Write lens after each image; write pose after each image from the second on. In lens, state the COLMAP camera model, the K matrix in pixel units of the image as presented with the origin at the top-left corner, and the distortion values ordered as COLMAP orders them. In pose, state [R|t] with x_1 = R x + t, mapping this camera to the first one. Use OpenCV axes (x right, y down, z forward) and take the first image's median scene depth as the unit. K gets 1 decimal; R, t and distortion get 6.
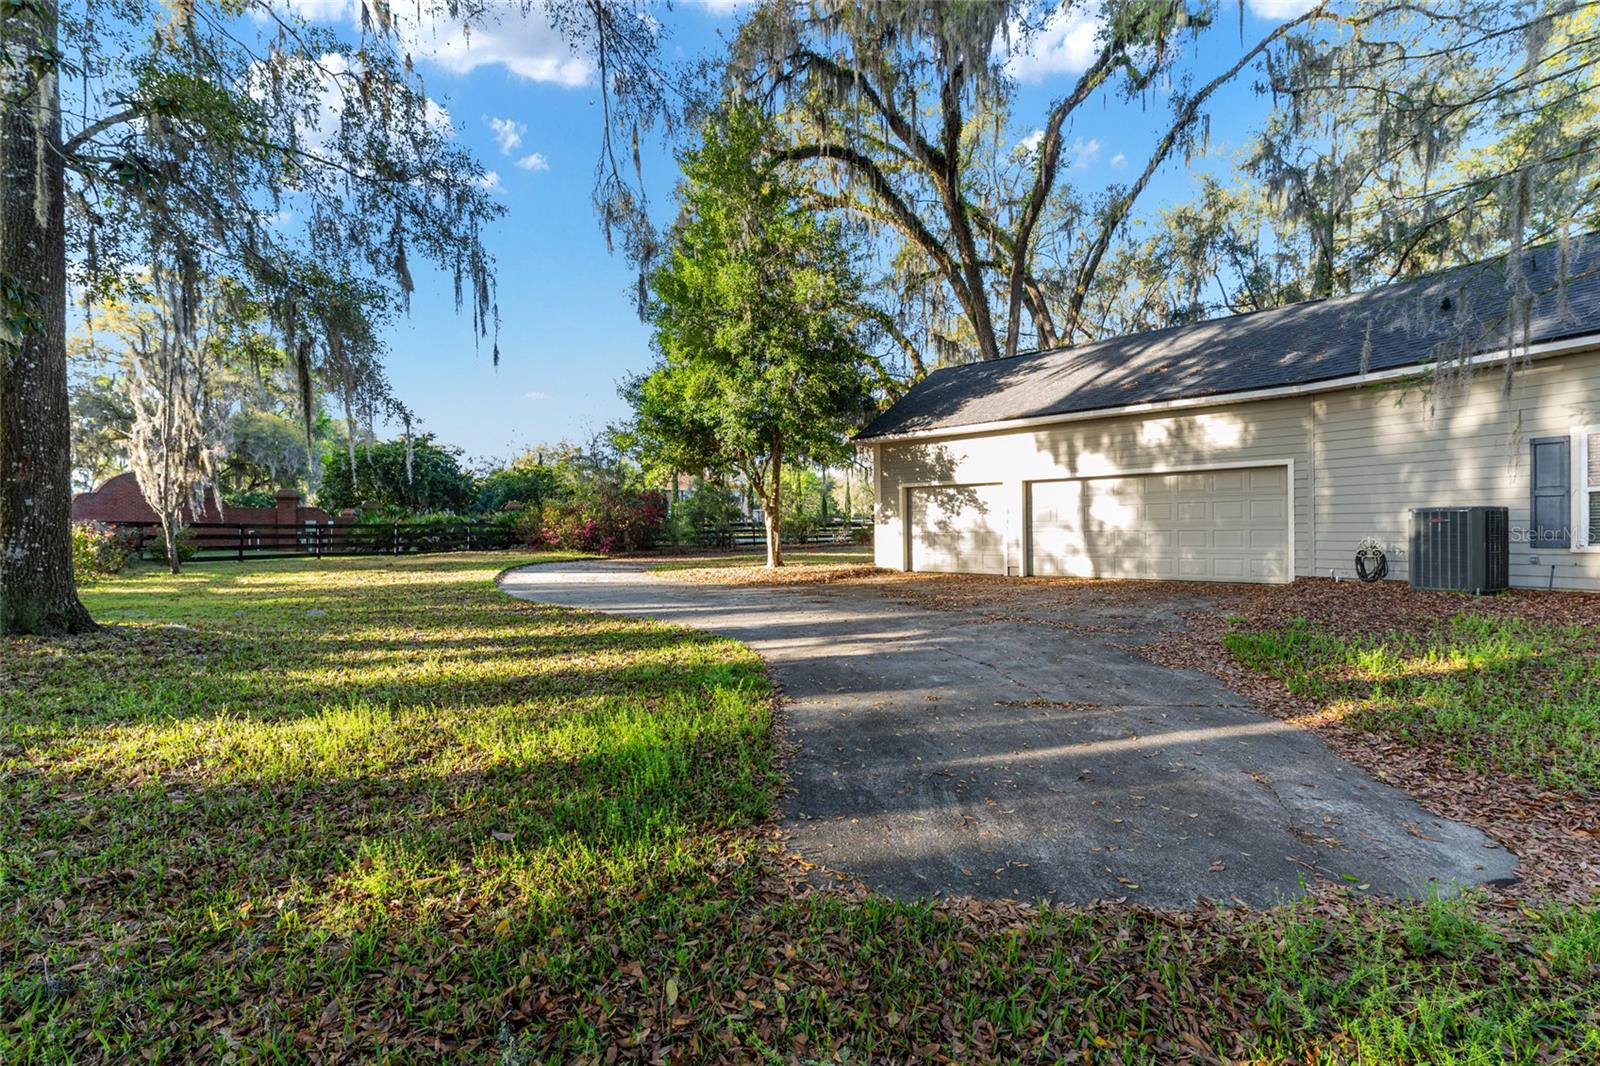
lens RADIAL K [[696.1, 0, 799.4], [0, 696.1, 528.6], [0, 0, 1]] dist [0.000413, 0.000049]
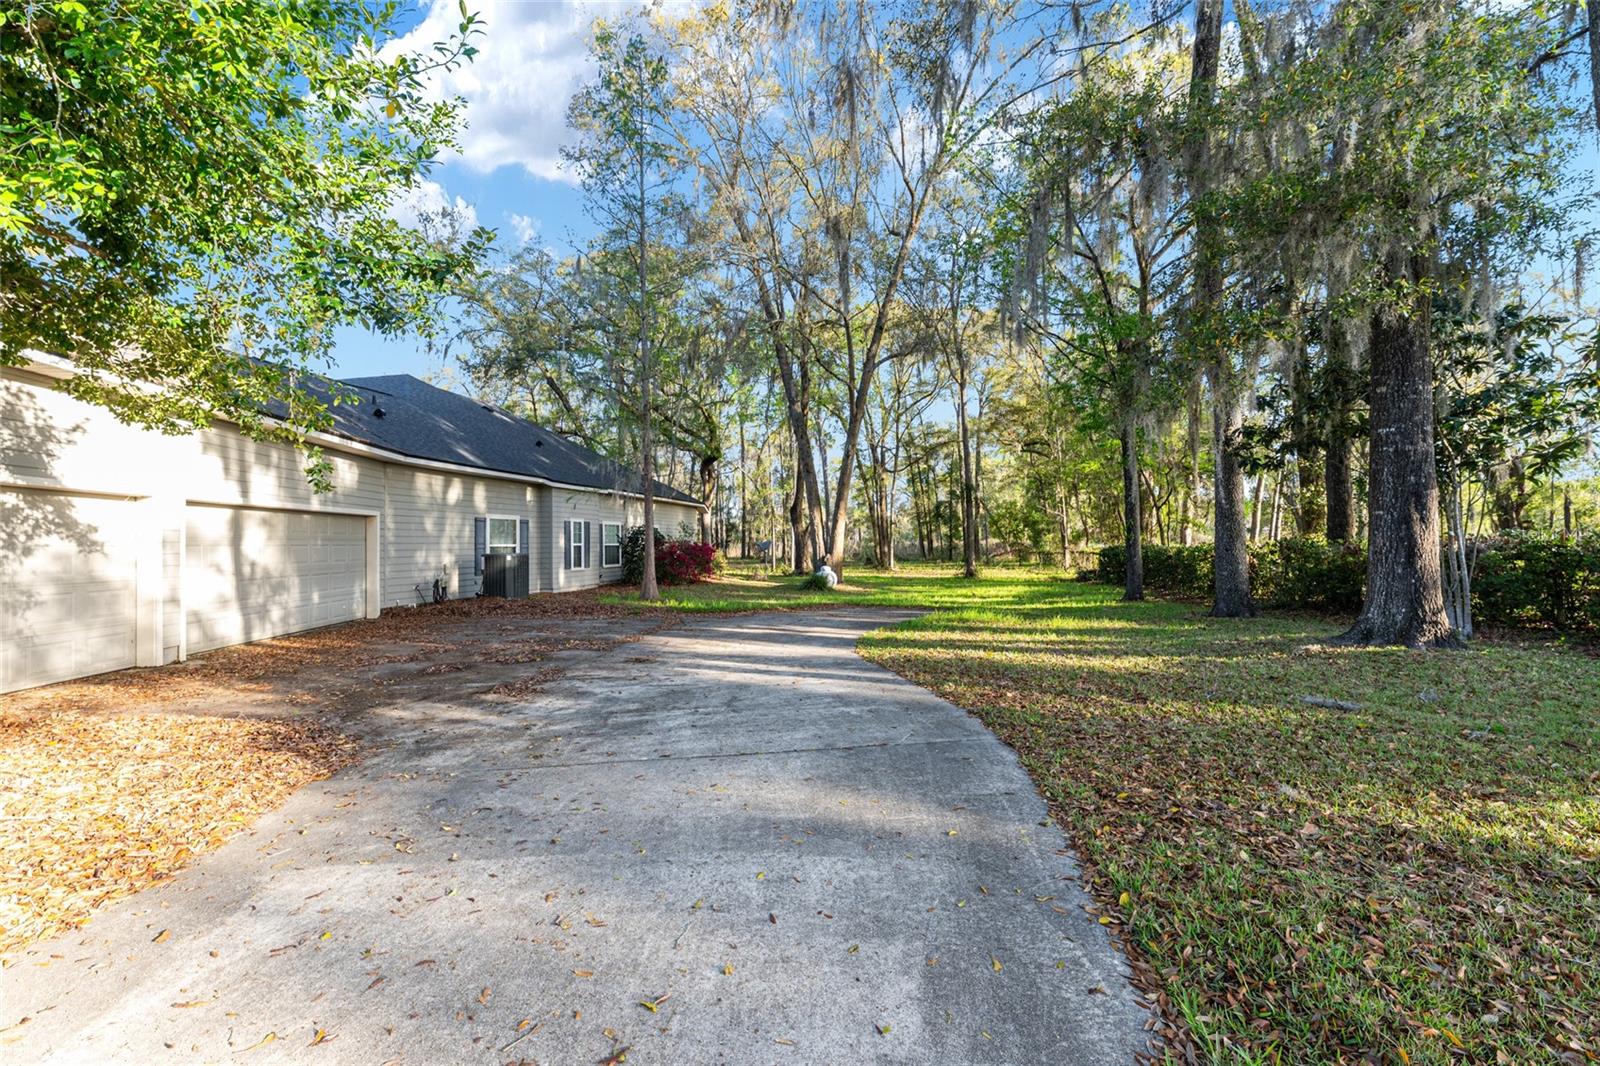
lens RADIAL K [[633.1, 0, 800.0], [0, 633.1, 538.9], [0, 0, 1]] dist [-0.000201, 0.000009]
pose [[-0.827357, 0.005221, 0.561652, -0.461811], [0.000981, 0.999969, -0.007851, -0.029716], [-0.561676, -0.005944, -0.827336, 1.228857]]
